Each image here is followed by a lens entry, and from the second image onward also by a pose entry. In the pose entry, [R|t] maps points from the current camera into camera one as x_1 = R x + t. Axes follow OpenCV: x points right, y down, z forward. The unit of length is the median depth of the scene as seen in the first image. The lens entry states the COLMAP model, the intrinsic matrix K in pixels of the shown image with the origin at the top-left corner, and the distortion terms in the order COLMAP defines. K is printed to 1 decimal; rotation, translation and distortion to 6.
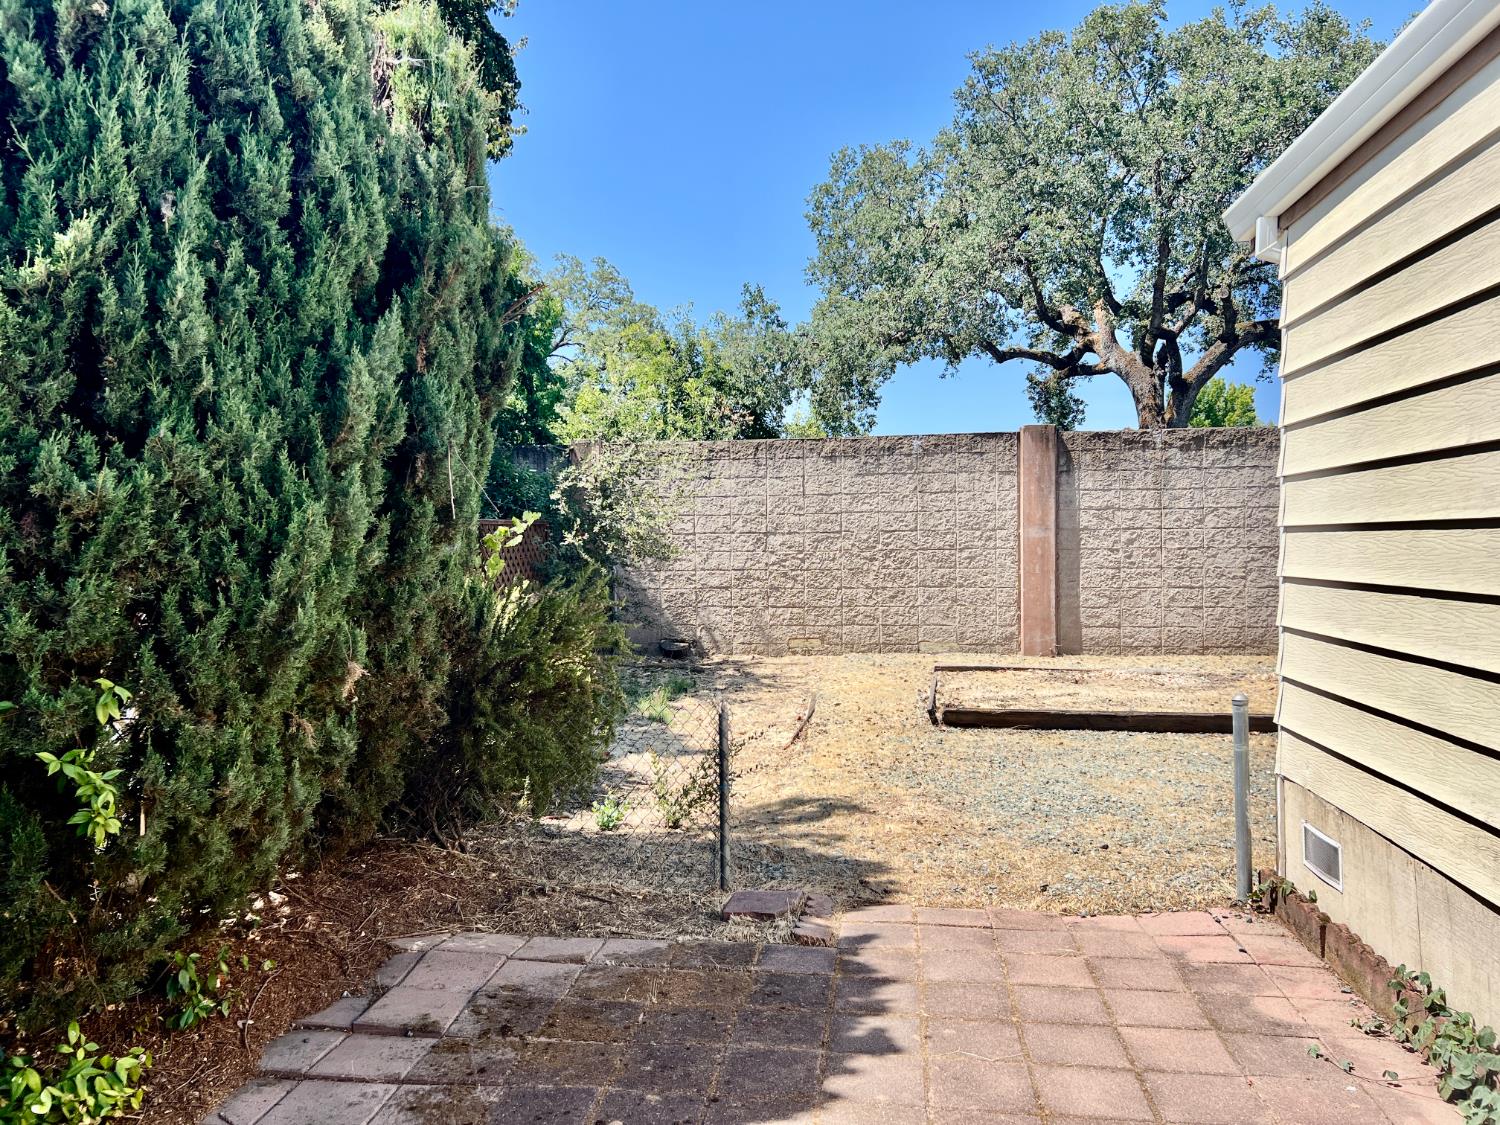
lens RADIAL K [[1125.3, 0, 748.3], [0, 1125.3, 572.6], [0, 0, 1]] dist [0.074350, -0.193444]
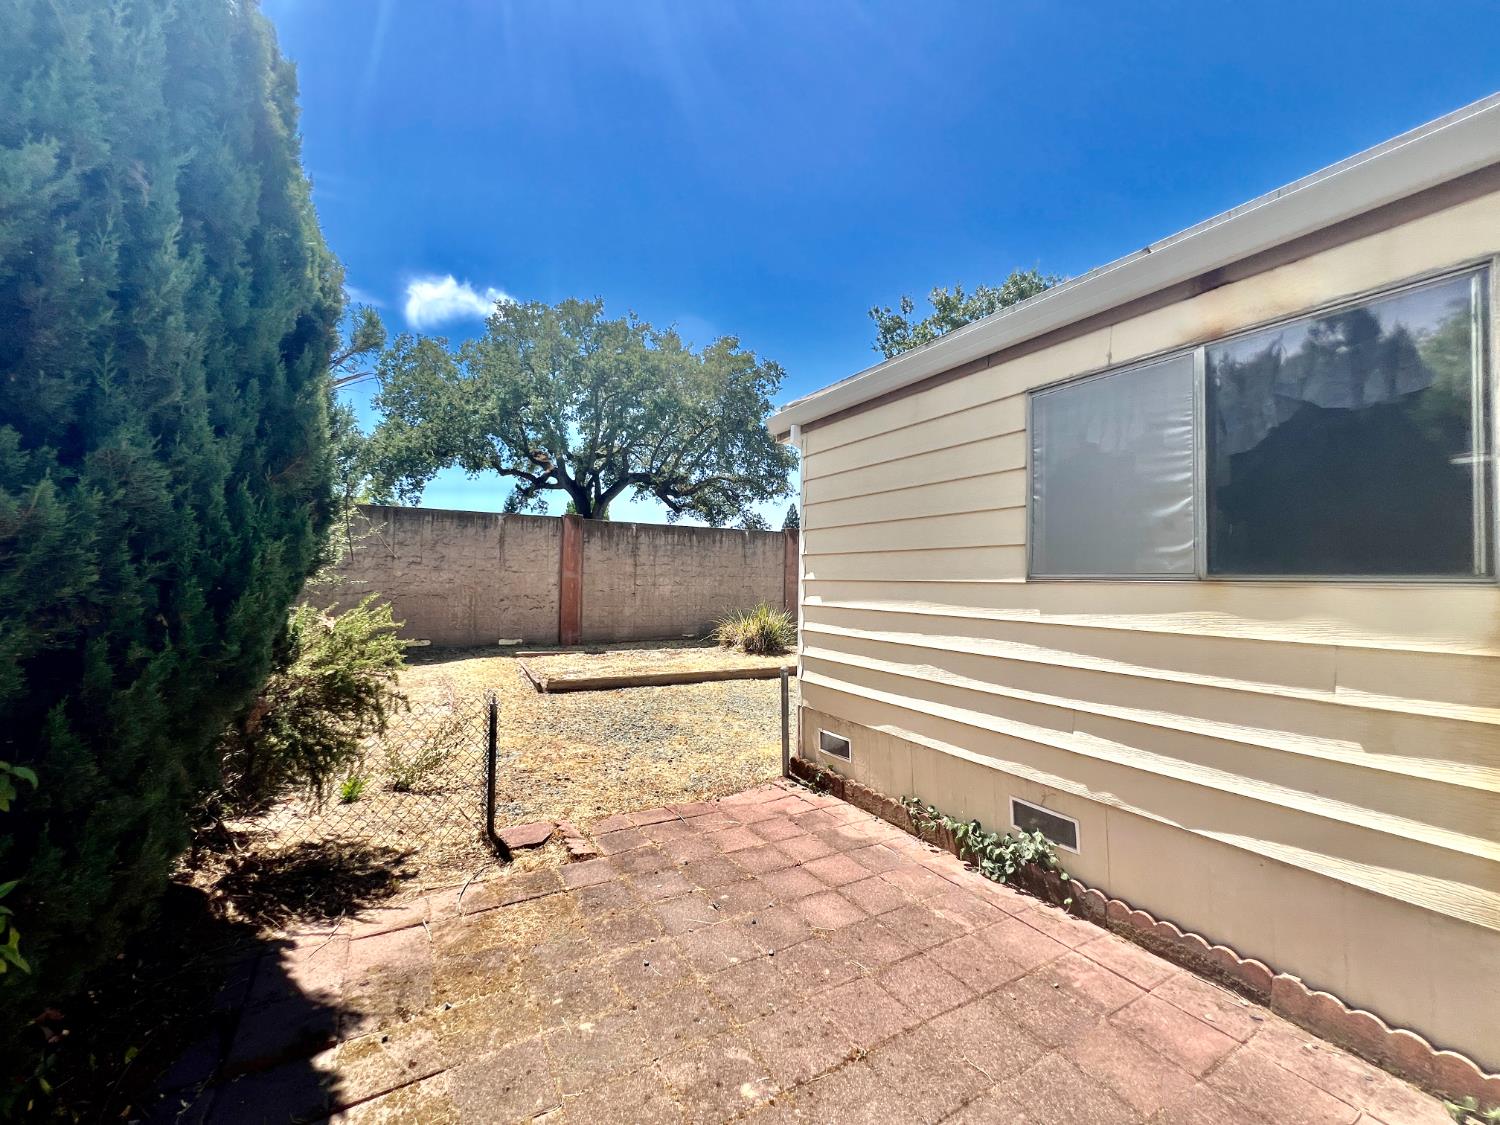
lens RADIAL K [[597.4, 0, 746.4], [0, 597.4, 562.7], [0, 0, 1]] dist [0.001347, 0.000280]
pose [[0.785791, 0.043064, 0.616991, -0.363769], [-0.010563, 0.998362, -0.056229, -0.015827], [-0.618401, 0.037667, 0.784959, 0.332218]]
